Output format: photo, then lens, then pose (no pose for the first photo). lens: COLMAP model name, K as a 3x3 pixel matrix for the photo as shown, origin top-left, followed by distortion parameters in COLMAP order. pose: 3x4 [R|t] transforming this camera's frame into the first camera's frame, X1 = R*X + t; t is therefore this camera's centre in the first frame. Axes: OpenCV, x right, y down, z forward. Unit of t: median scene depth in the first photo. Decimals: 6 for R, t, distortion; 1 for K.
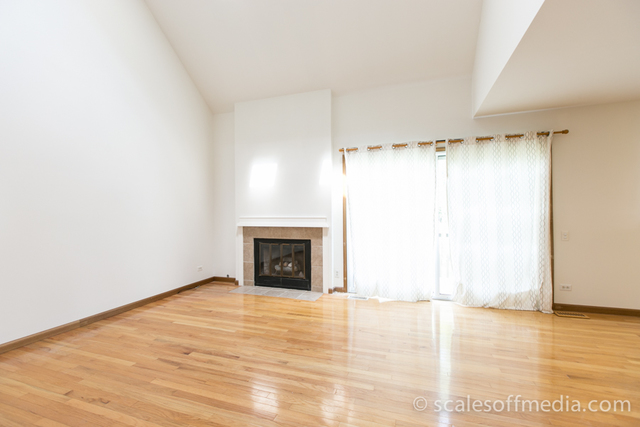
lens RADIAL K [[283.6, 0, 320.2], [0, 283.6, 210.9], [0, 0, 1]] dist [-0.000004, -0.000472]
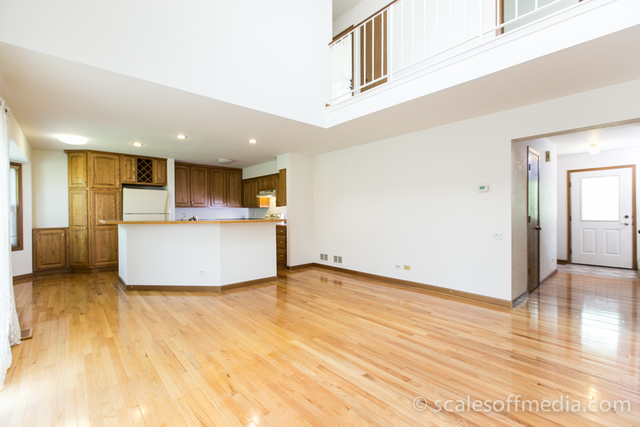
lens RADIAL K [[283.6, 0, 318.9], [0, 283.6, 212.8], [0, 0, 1]] dist [-0.000004, -0.000472]
pose [[-0.868506, 0.008135, 0.495613, -0.252854], [0.004107, 0.999949, -0.009215, 0.012374], [-0.495662, -0.005968, -0.868495, 1.060864]]
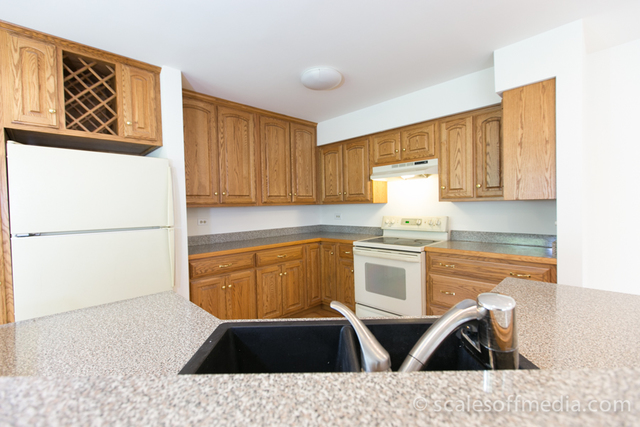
lens RADIAL K [[283.6, 0, 320.2], [0, 283.6, 214.1], [0, 0, 1]] dist [-0.000004, -0.000472]
pose [[-0.890376, 0.010316, 0.455109, 0.764395], [0.021328, 0.999591, 0.019068, -0.029132], [-0.454726, 0.026684, -0.890232, 0.449977]]
